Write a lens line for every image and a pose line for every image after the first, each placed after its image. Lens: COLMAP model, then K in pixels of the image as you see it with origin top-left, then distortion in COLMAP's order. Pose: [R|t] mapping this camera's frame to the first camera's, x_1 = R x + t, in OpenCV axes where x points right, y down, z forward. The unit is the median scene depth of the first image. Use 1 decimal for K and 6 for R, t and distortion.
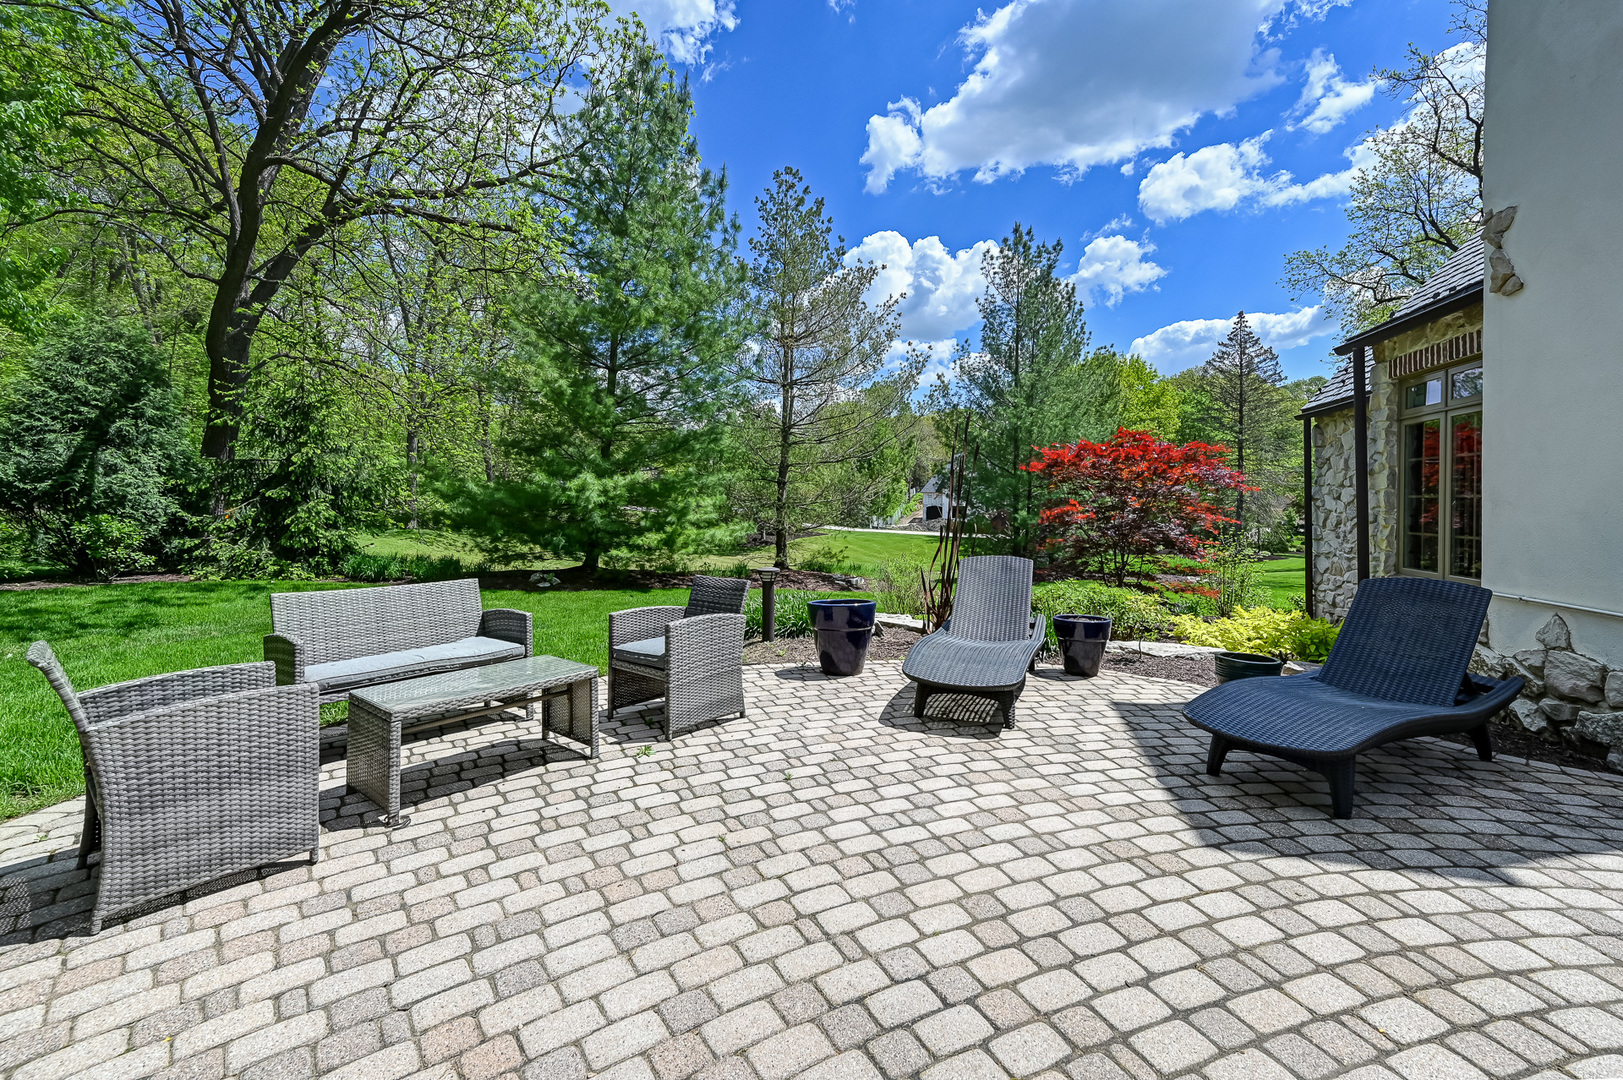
lens RADIAL K [[666.4, 0, 808.8], [0, 666.4, 523.0], [0, 0, 1]] dist [-0.002803, -0.000234]
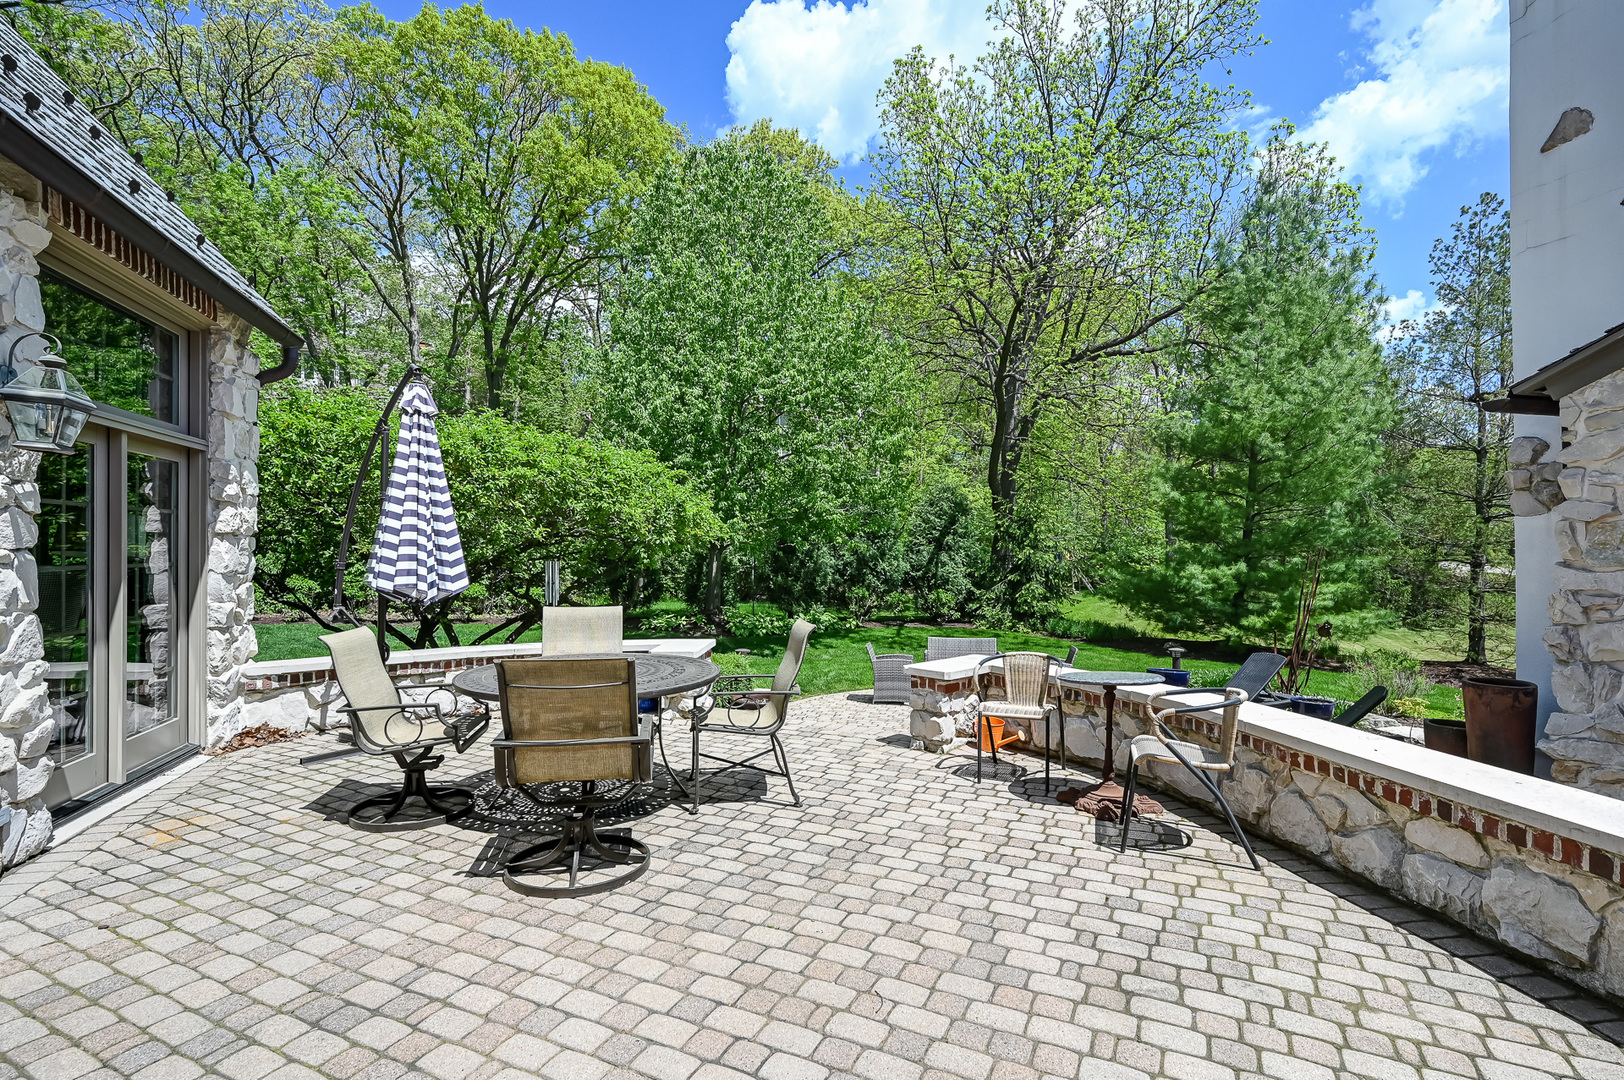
lens RADIAL K [[760.4, 0, 810.7], [0, 760.4, 551.0], [0, 0, 1]] dist [0.000702, 0.000050]
pose [[0.488272, -0.014905, -0.872564, 0.559829], [-0.011059, 0.999668, -0.023265, -0.060468], [0.872621, 0.021010, 0.487945, -0.319517]]
